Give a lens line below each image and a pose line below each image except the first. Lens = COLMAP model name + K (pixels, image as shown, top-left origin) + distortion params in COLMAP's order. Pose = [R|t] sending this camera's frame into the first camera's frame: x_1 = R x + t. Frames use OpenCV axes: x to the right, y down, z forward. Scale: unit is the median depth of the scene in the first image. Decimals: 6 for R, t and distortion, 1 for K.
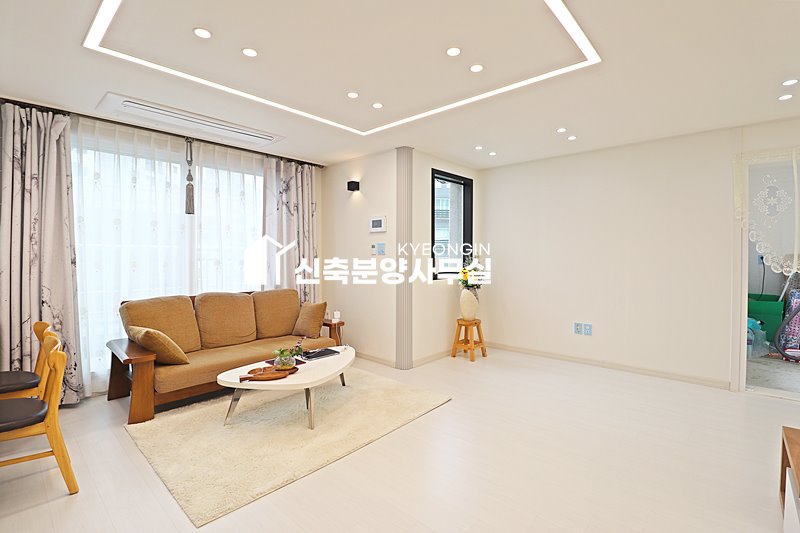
lens RADIAL K [[372.3, 0, 402.4], [0, 372.3, 259.0], [0, 0, 1]] dist [-0.011032, -0.004789]
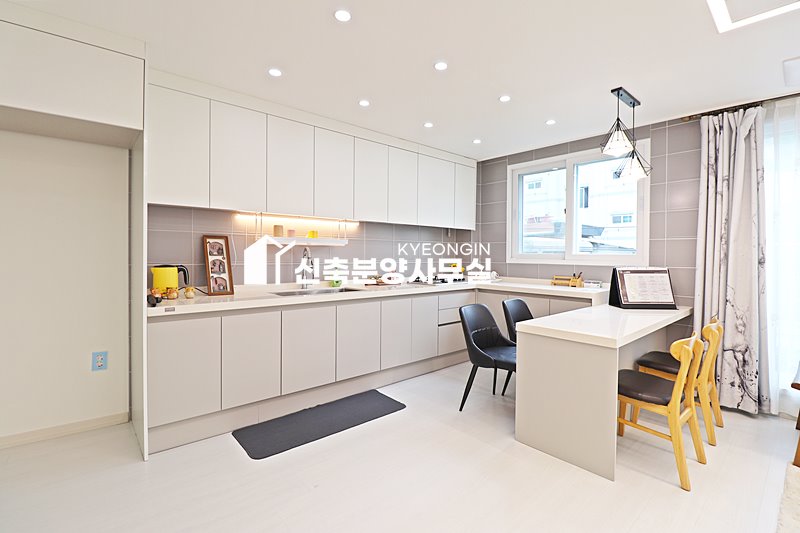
lens RADIAL K [[372.3, 0, 403.4], [0, 372.3, 260.6], [0, 0, 1]] dist [-0.011032, -0.004789]
pose [[-0.083548, 0.015014, -0.996391, 0.102879], [-0.018646, 0.999688, 0.016627, 0.005852], [0.996329, 0.019968, -0.083242, 0.186448]]
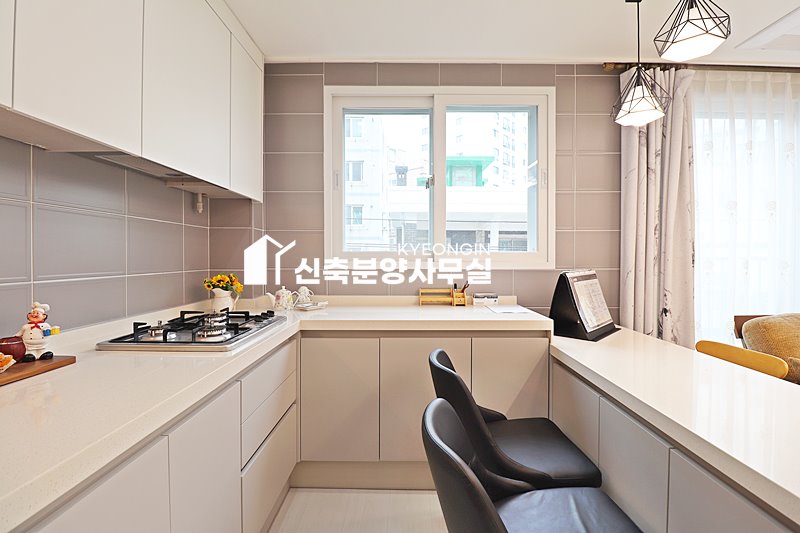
lens RADIAL K [[372.3, 0, 403.3], [0, 372.3, 258.9], [0, 0, 1]] dist [-0.011032, -0.004789]
pose [[0.684820, 0.002081, -0.728710, -0.792003], [-0.006999, 0.999969, -0.003722, 0.012584], [0.728679, 0.007649, 0.684813, 0.046077]]
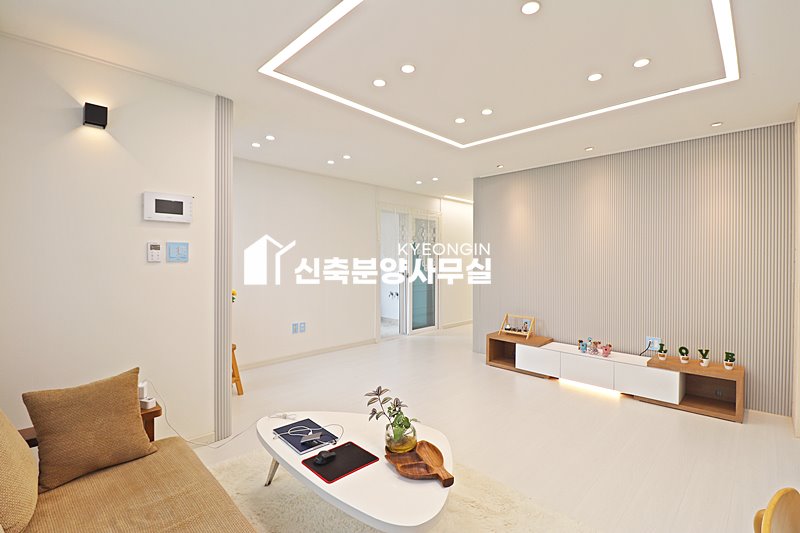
lens RADIAL K [[372.3, 0, 408.3], [0, 372.3, 259.2], [0, 0, 1]] dist [-0.011032, -0.004789]
pose [[0.021371, 0.004953, 0.999759, -0.905653], [0.005078, 0.999974, -0.005062, -0.016972], [-0.999759, 0.005185, 0.021346, 0.920811]]
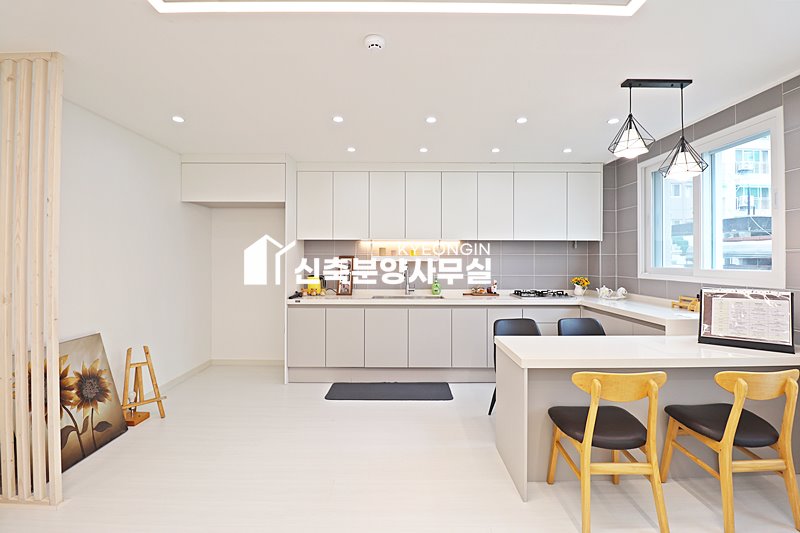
lens RADIAL K [[372.3, 0, 401.7], [0, 372.3, 259.0], [0, 0, 1]] dist [-0.011032, -0.004789]
pose [[-0.727169, -0.003215, -0.686451, 0.030660], [-0.009069, 0.999947, 0.004924, -0.034405], [0.686398, 0.009806, -0.727160, 0.888360]]
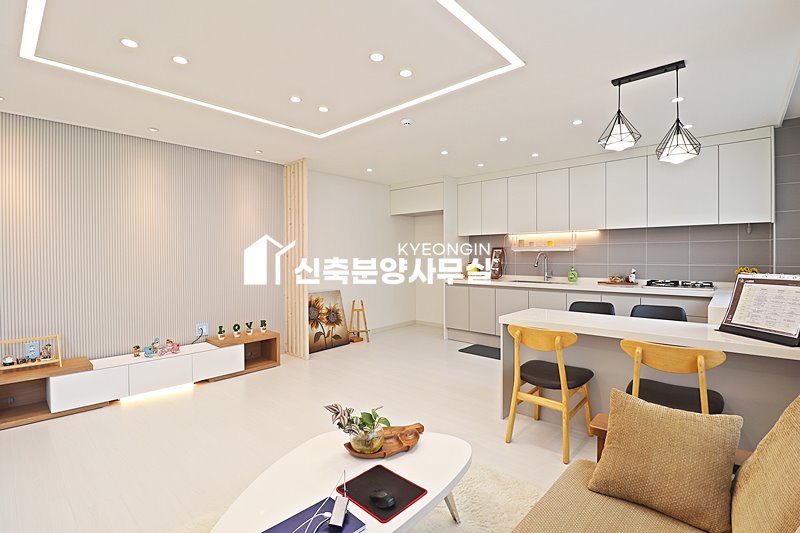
lens RADIAL K [[372.3, 0, 407.0], [0, 372.3, 259.9], [0, 0, 1]] dist [-0.011032, -0.004789]
pose [[-0.999698, 0.005515, -0.023950, -0.354475], [0.005018, 0.999771, 0.020802, -0.016130], [0.024059, 0.020675, -0.999497, 1.513325]]
